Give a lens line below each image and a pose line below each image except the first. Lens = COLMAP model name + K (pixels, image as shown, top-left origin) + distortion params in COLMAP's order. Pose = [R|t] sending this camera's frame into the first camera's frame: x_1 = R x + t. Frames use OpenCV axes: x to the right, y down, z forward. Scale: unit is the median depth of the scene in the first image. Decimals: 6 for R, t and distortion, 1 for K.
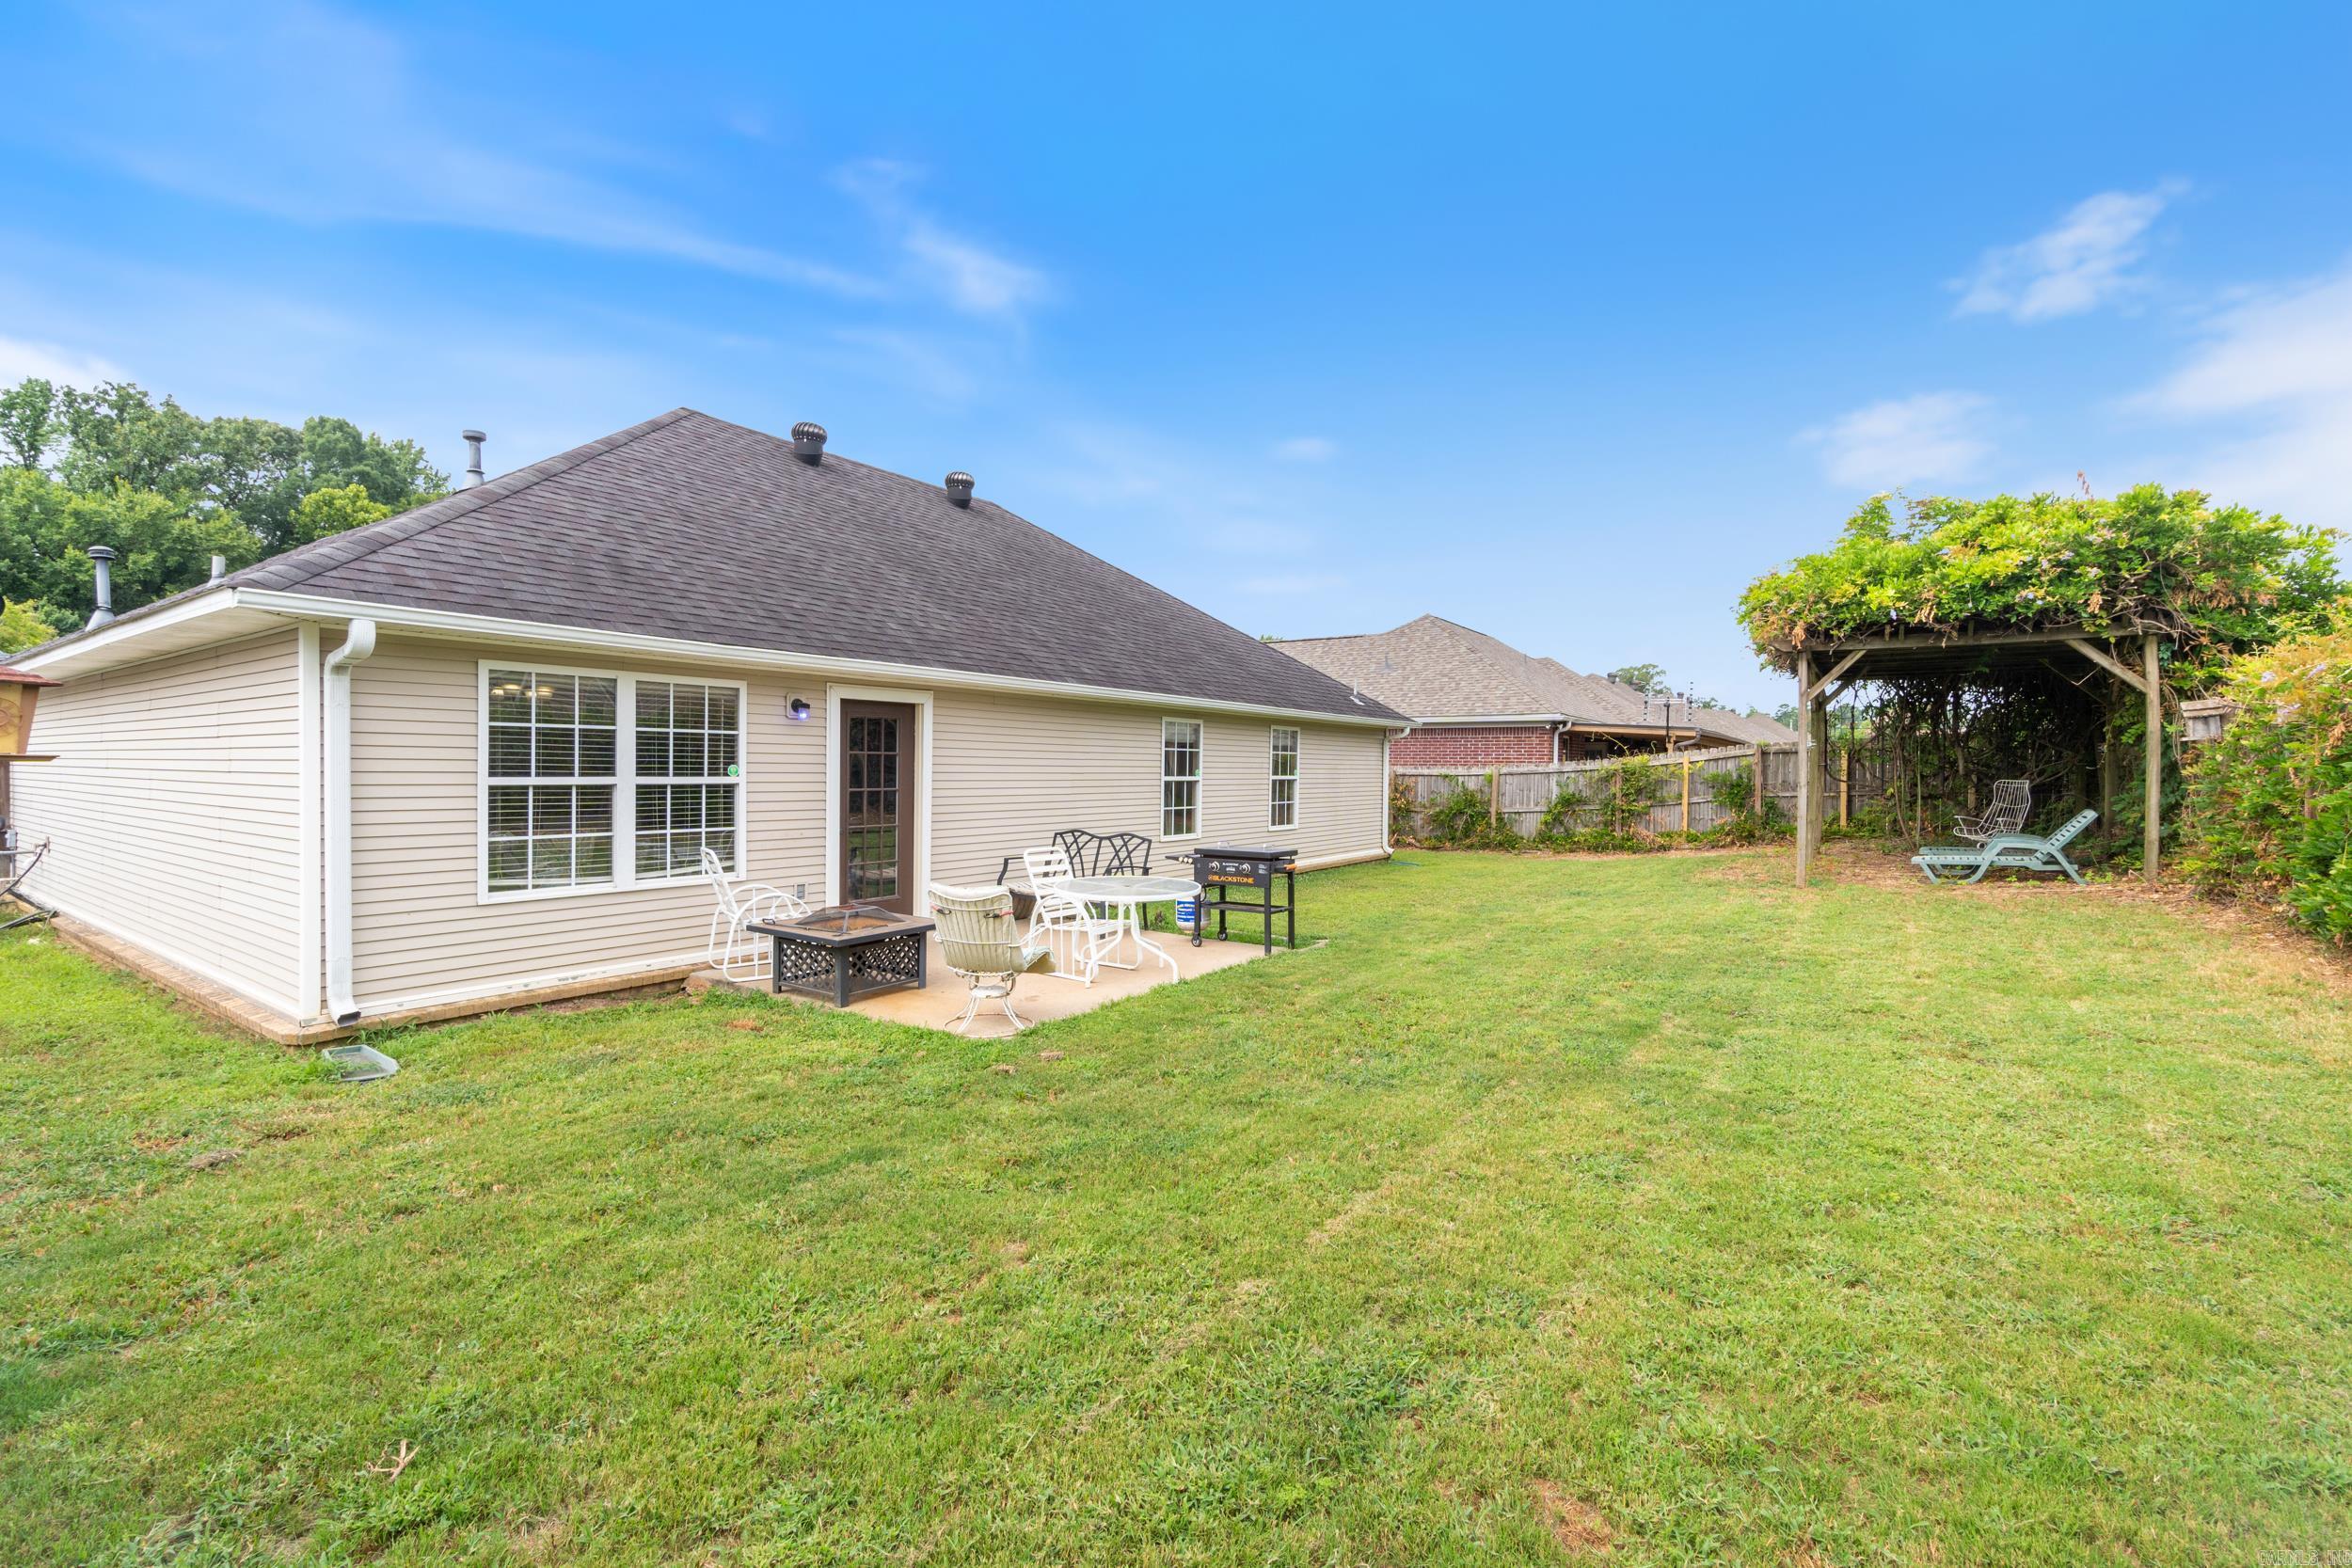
lens RADIAL K [[1030.3, 0, 1167.9], [0, 1030.3, 776.8], [0, 0, 1]] dist [-0.004697, 0.002062]
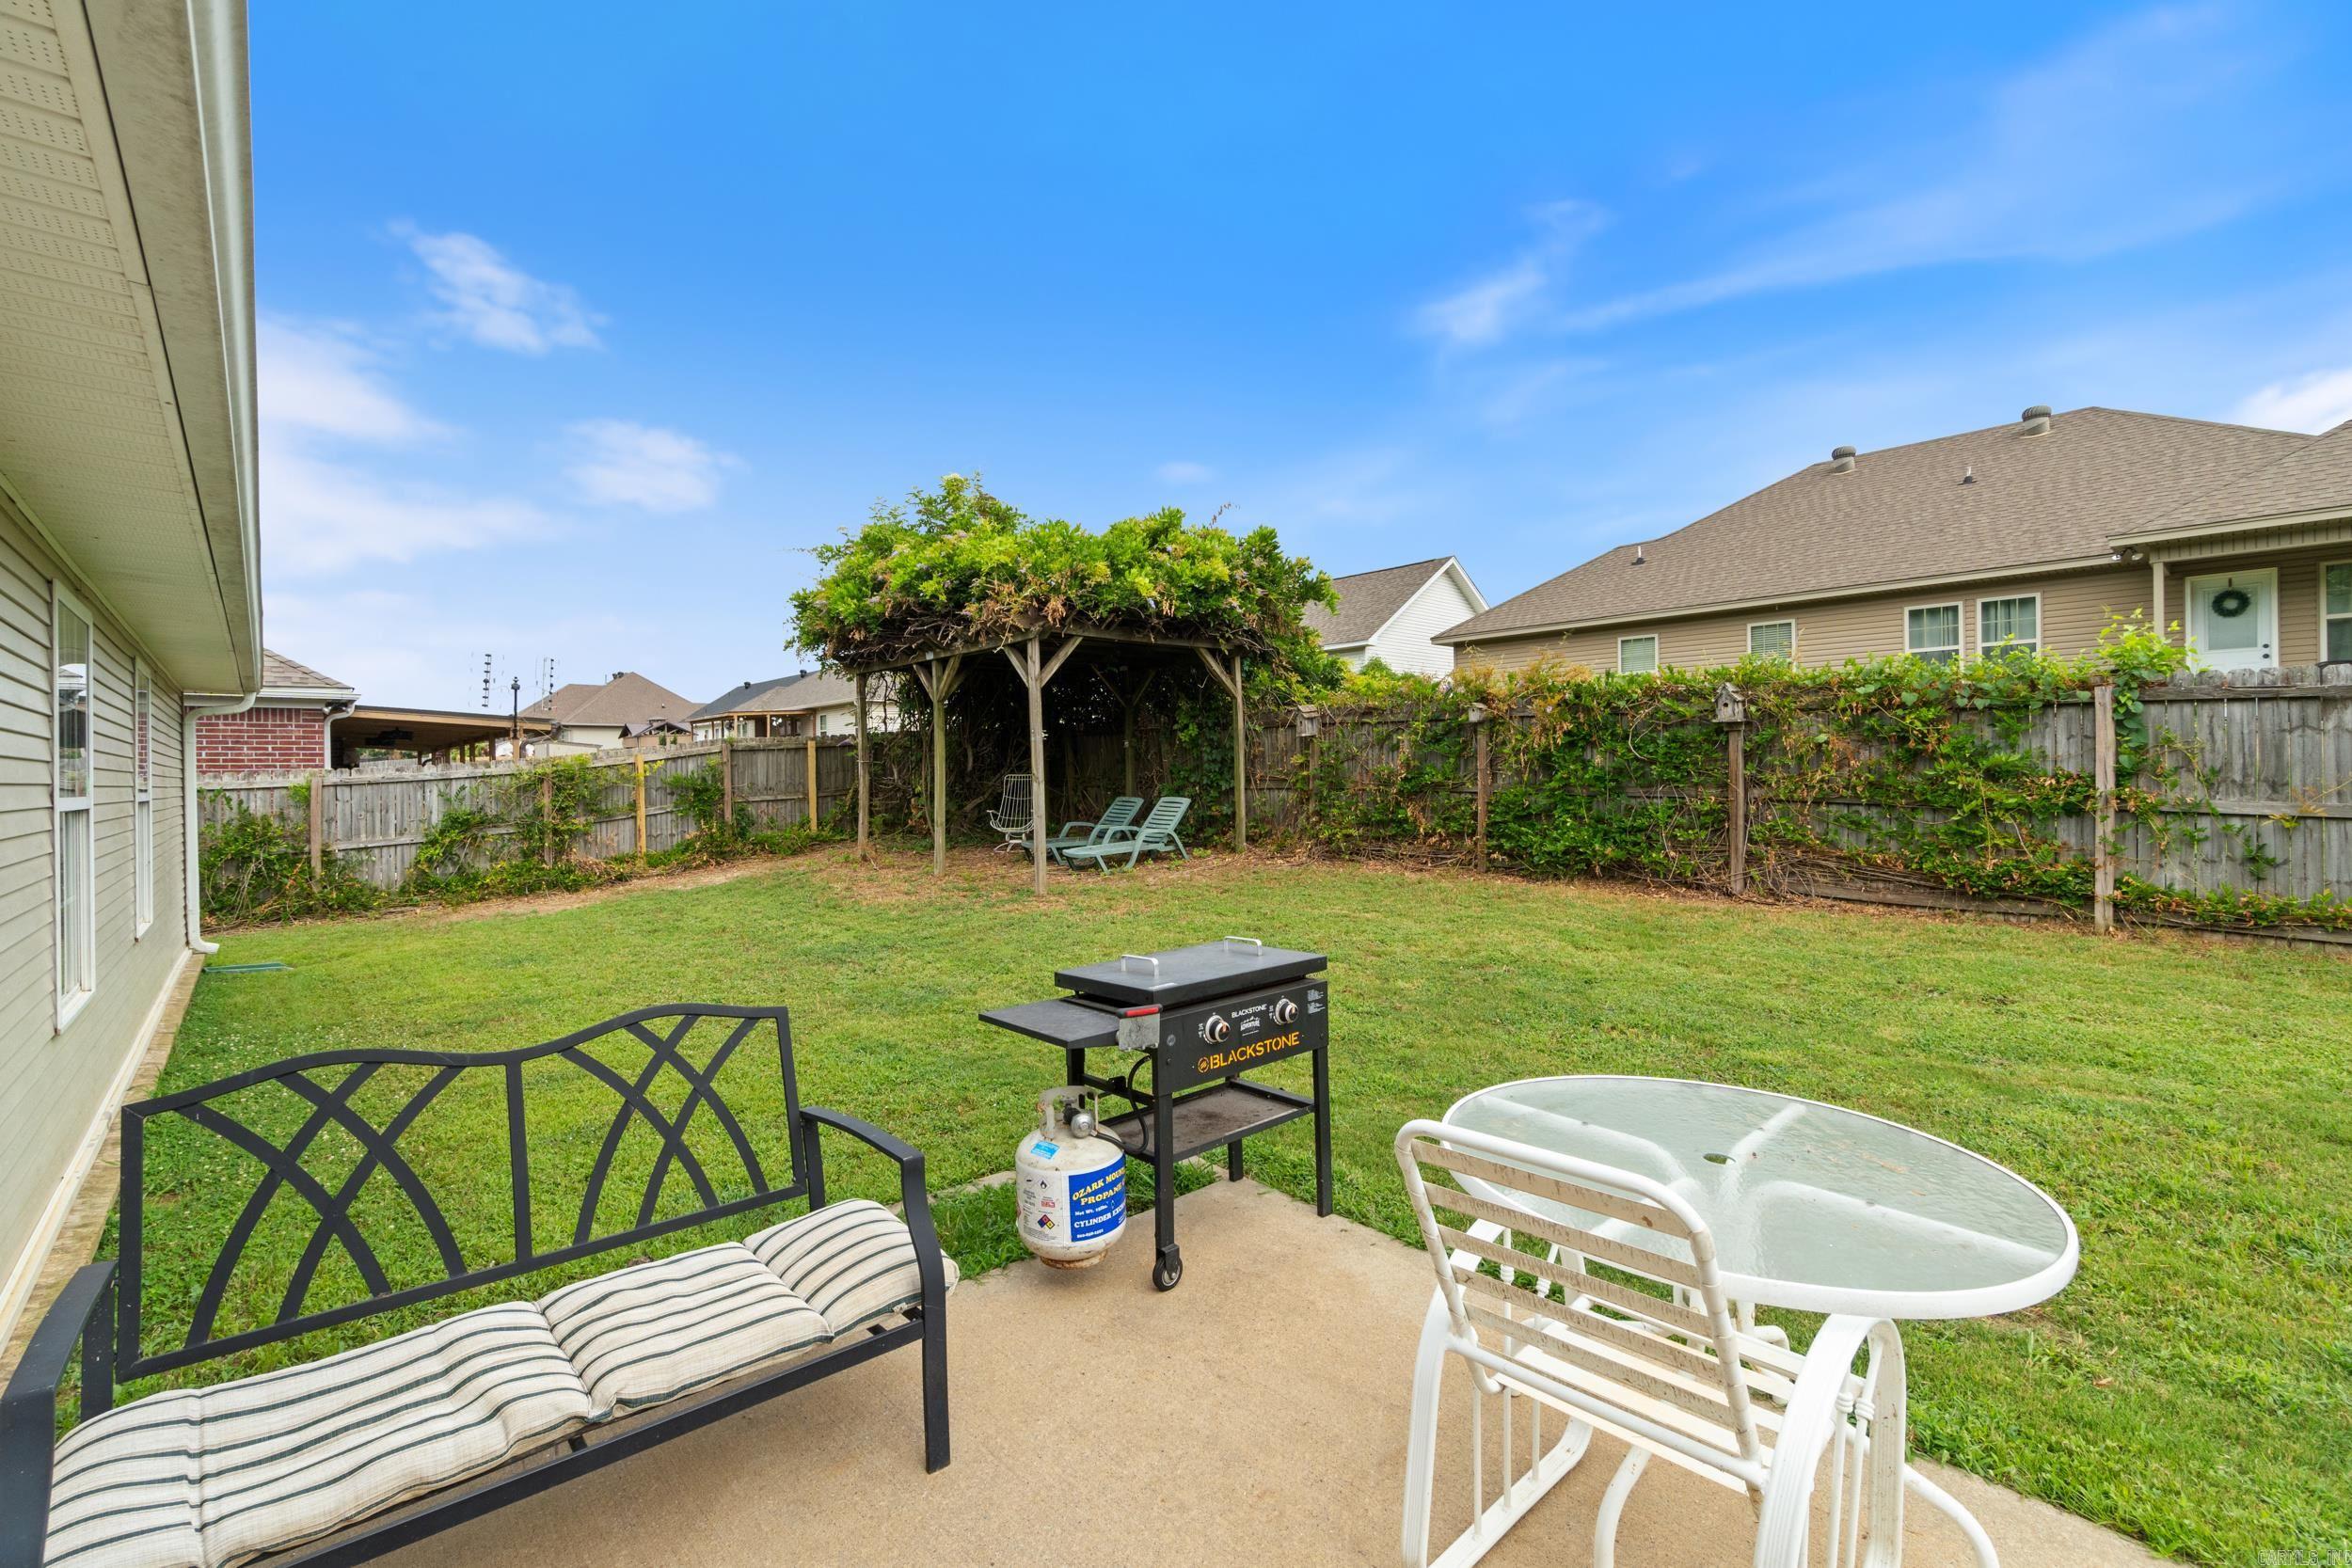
lens RADIAL K [[1030.3, 0, 1175.9], [0, 1030.3, 781.2], [0, 0, 1]] dist [-0.004697, 0.002062]
pose [[0.228448, -0.022518, 0.973296, -0.145698], [0.026376, 0.999509, 0.016933, -0.002217], [-0.973199, 0.021803, 0.228930, 0.451116]]
